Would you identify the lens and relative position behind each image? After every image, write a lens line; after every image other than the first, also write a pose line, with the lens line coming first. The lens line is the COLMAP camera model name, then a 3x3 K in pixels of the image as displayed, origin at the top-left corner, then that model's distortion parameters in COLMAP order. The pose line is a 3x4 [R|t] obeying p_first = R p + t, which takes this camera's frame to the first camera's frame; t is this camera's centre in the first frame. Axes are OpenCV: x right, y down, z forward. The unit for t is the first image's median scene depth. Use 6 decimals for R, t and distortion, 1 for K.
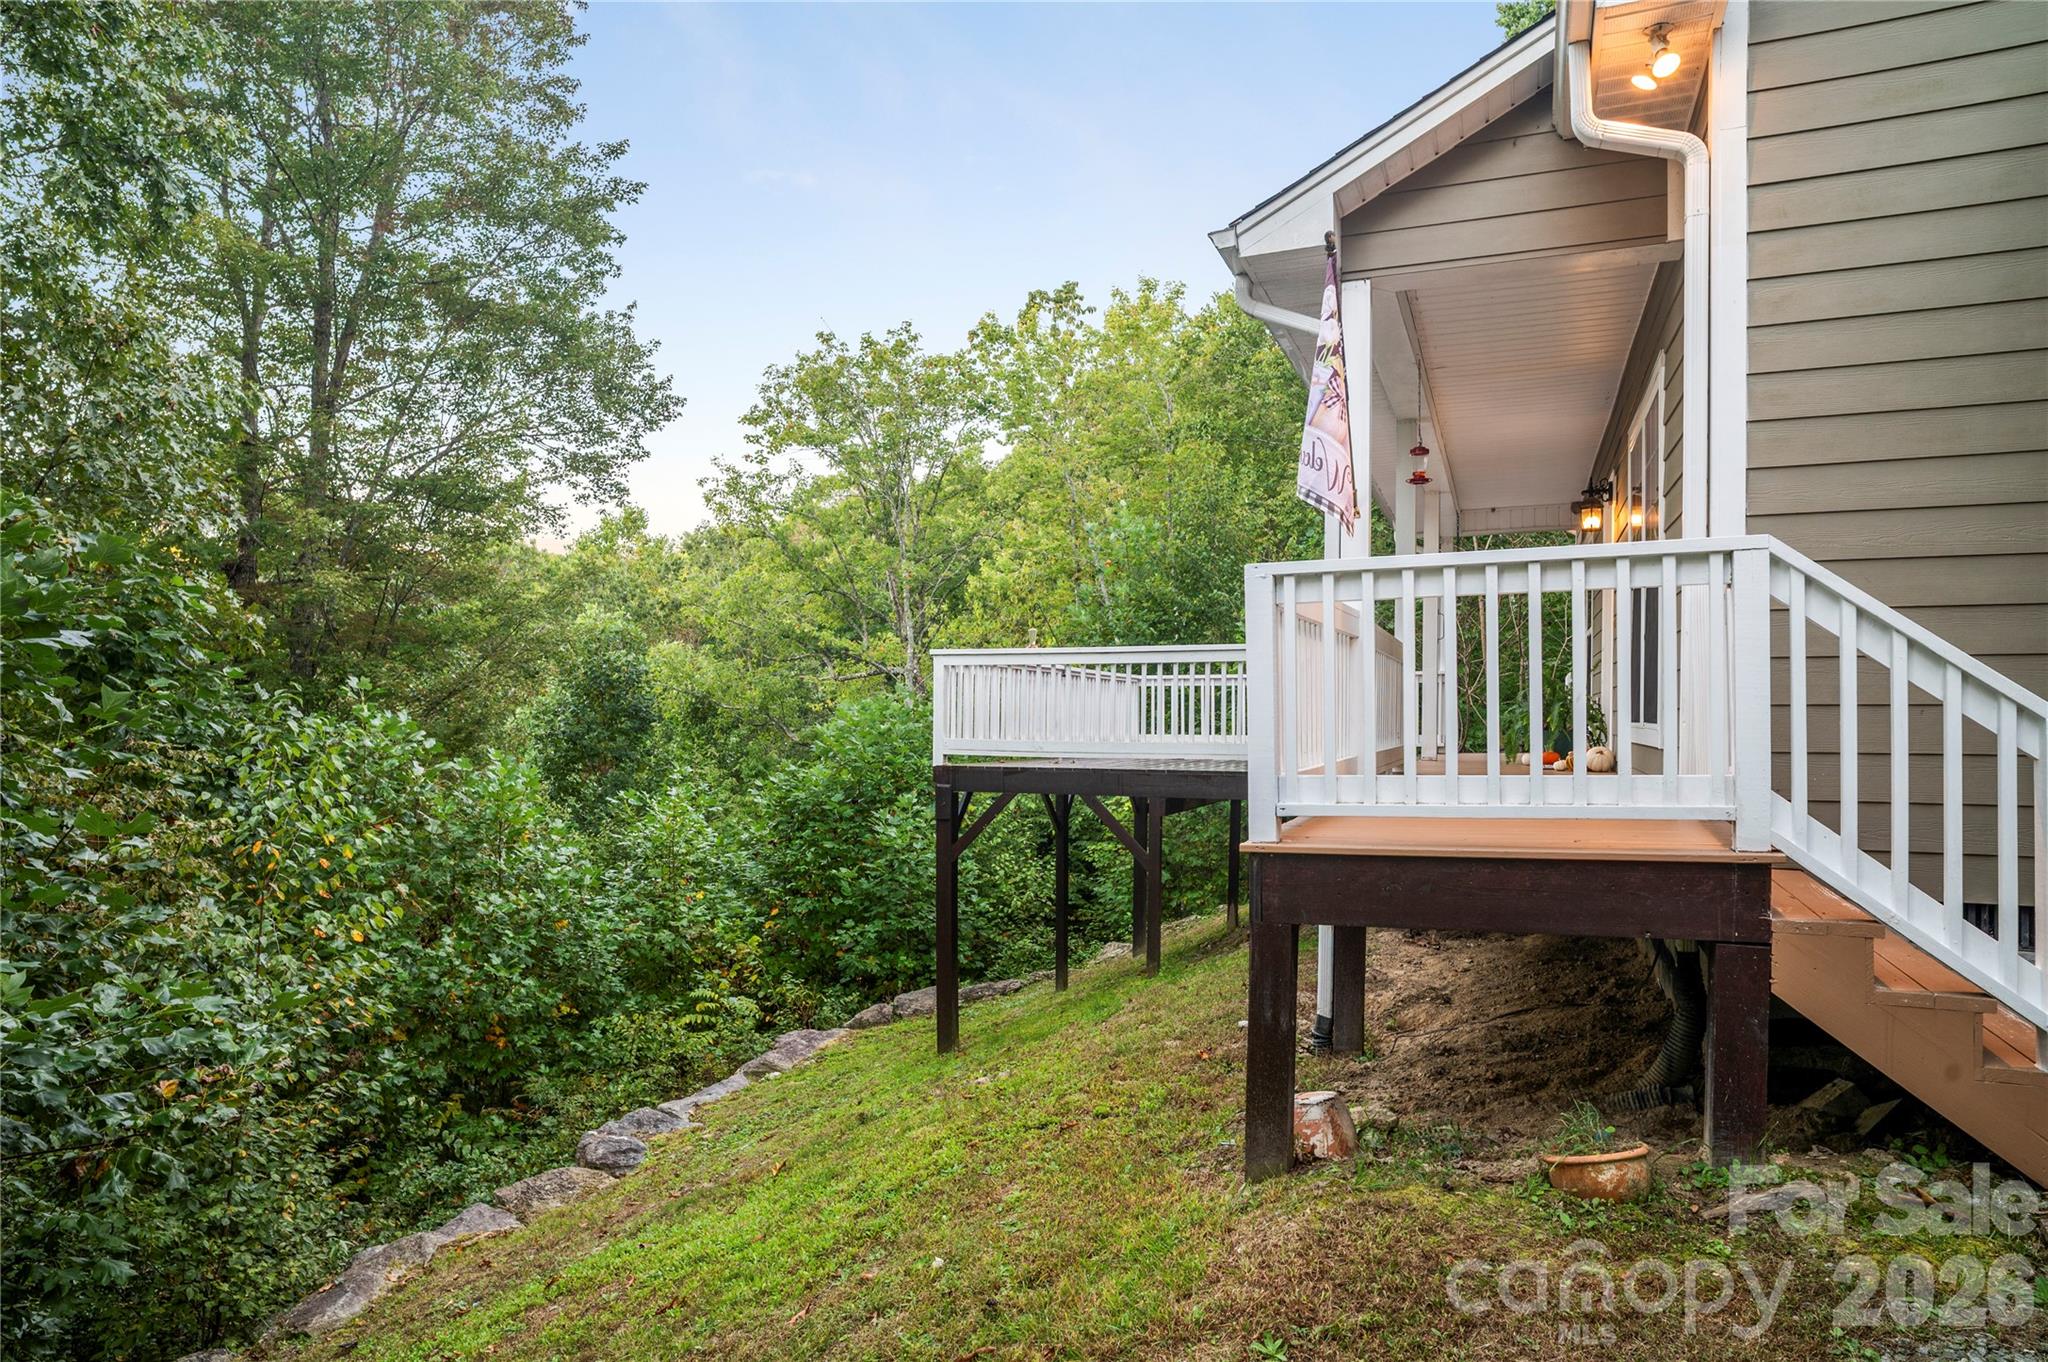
lens RADIAL K [[1221.6, 0, 1027.7], [0, 1221.6, 706.4], [0, 0, 1]] dist [-0.076710, 0.056372]
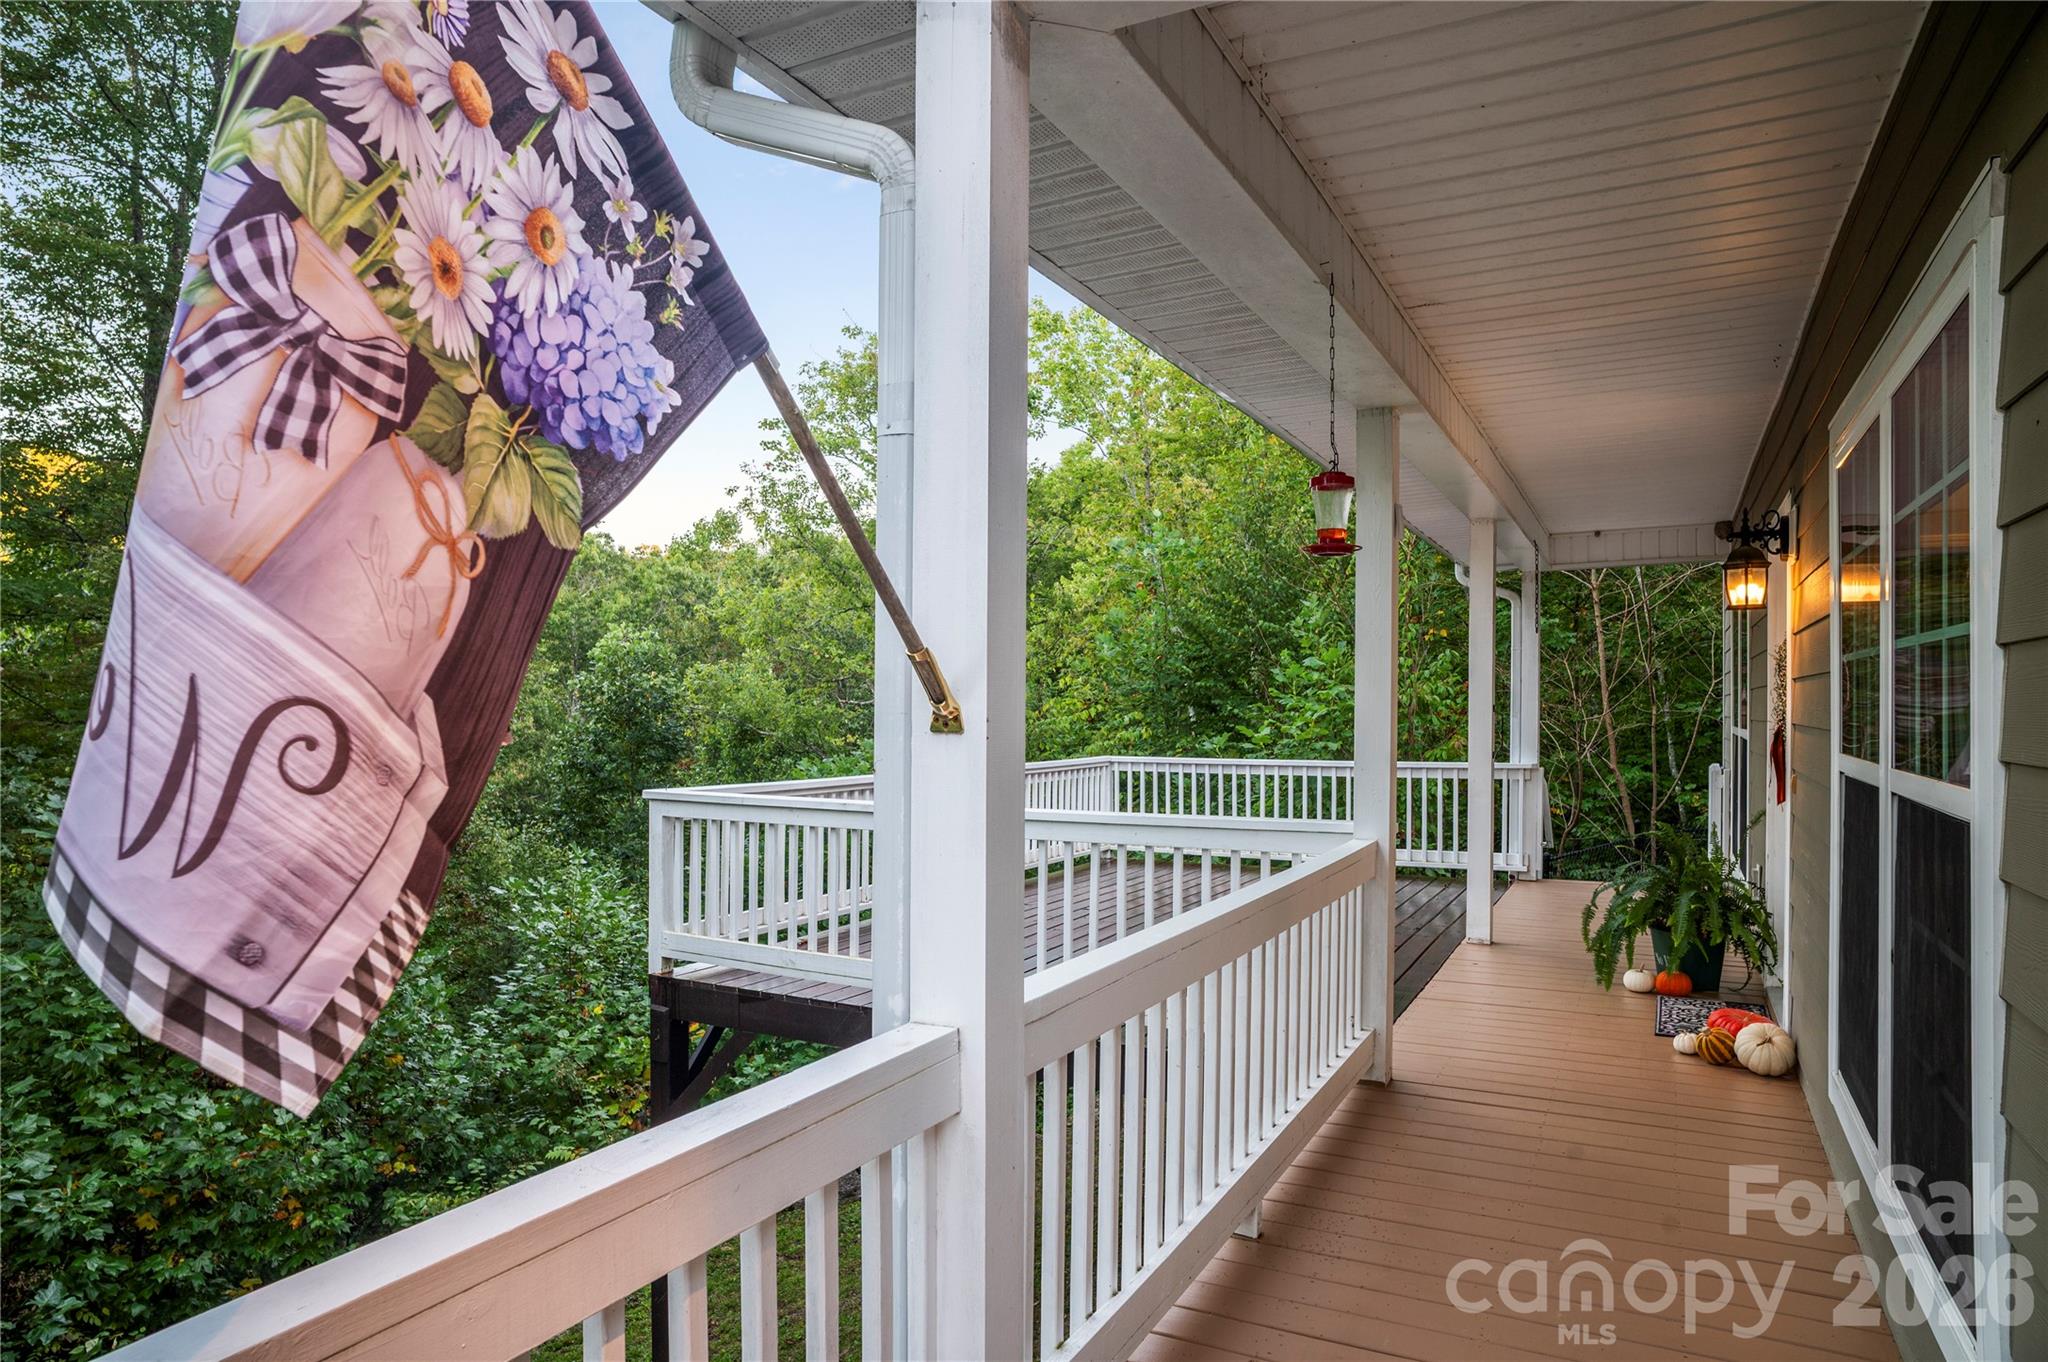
lens RADIAL K [[1229.2, 0, 1024.0], [0, 1229.2, 681.0], [0, 0, 1]] dist [-0.033628, 0.000204]
pose [[0.994957, -0.002727, -0.100264, 0.064687], [0.000857, 0.999825, -0.018693, -0.032686], [0.100298, 0.018512, 0.994785, 0.137216]]
